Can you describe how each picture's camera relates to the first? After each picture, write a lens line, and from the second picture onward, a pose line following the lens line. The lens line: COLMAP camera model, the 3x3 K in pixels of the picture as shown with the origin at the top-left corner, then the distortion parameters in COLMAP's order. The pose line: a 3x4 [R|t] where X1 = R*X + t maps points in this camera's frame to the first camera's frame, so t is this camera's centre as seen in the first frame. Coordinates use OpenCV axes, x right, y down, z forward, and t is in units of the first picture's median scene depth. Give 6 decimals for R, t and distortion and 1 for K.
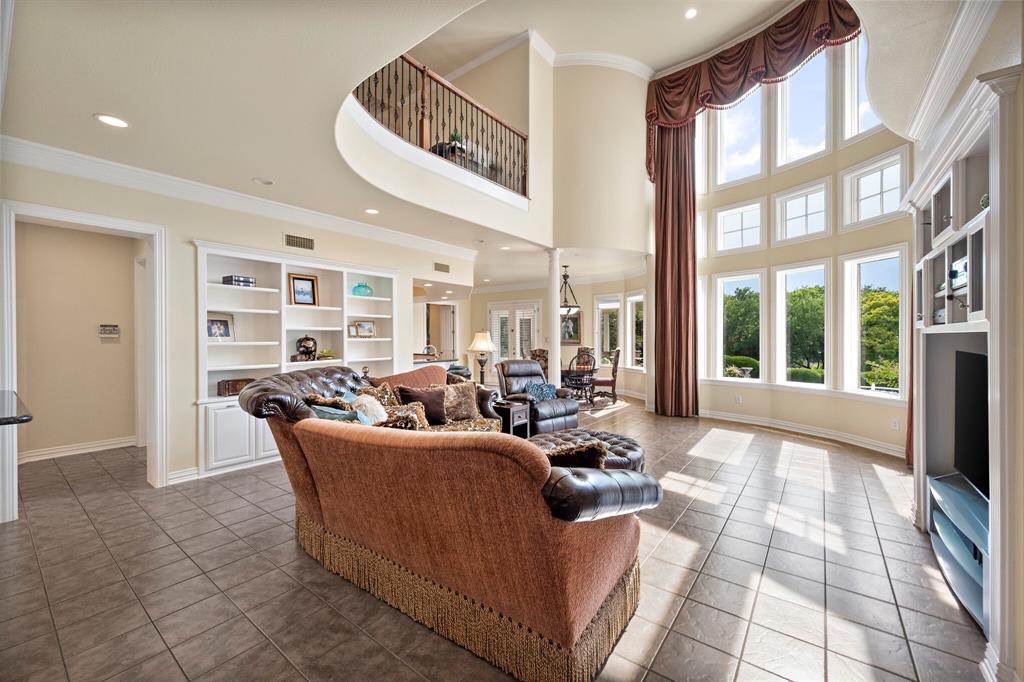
lens RADIAL K [[413.1, 0, 507.2], [0, 413.1, 343.7], [0, 0, 1]] dist [0.004071, -0.000401]
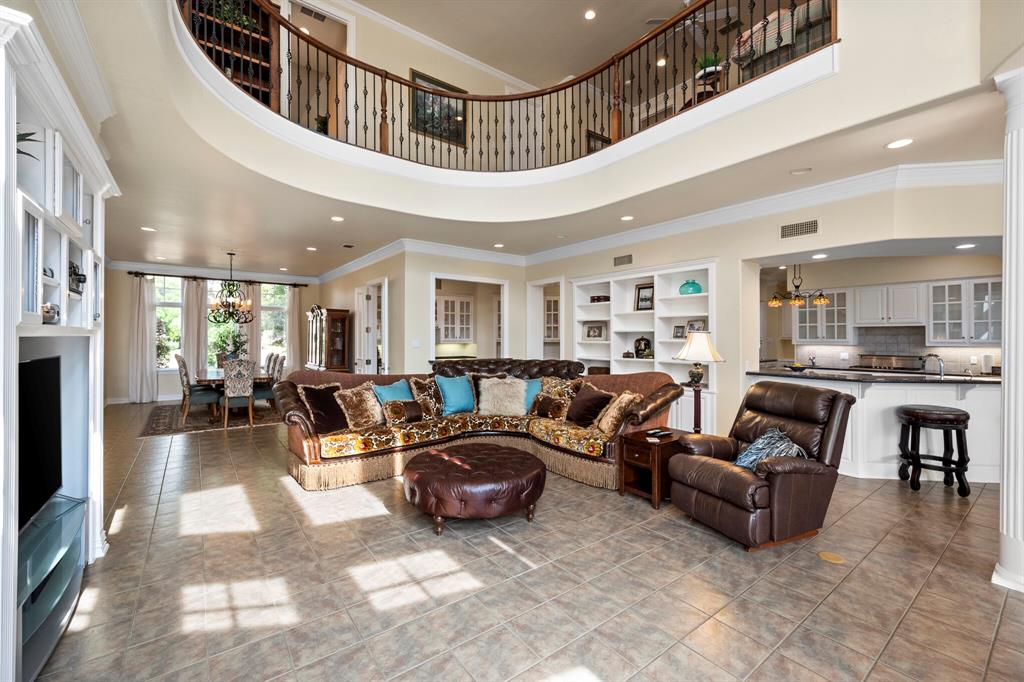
lens RADIAL K [[421.1, 0, 504.5], [0, 421.1, 337.7], [0, 0, 1]] dist [-0.011009, 0.000019]
pose [[-0.286730, 0.002338, -0.958009, 0.629307], [-0.021213, 0.999736, 0.008789, -0.015564], [0.957777, 0.022842, -0.286605, 0.814844]]
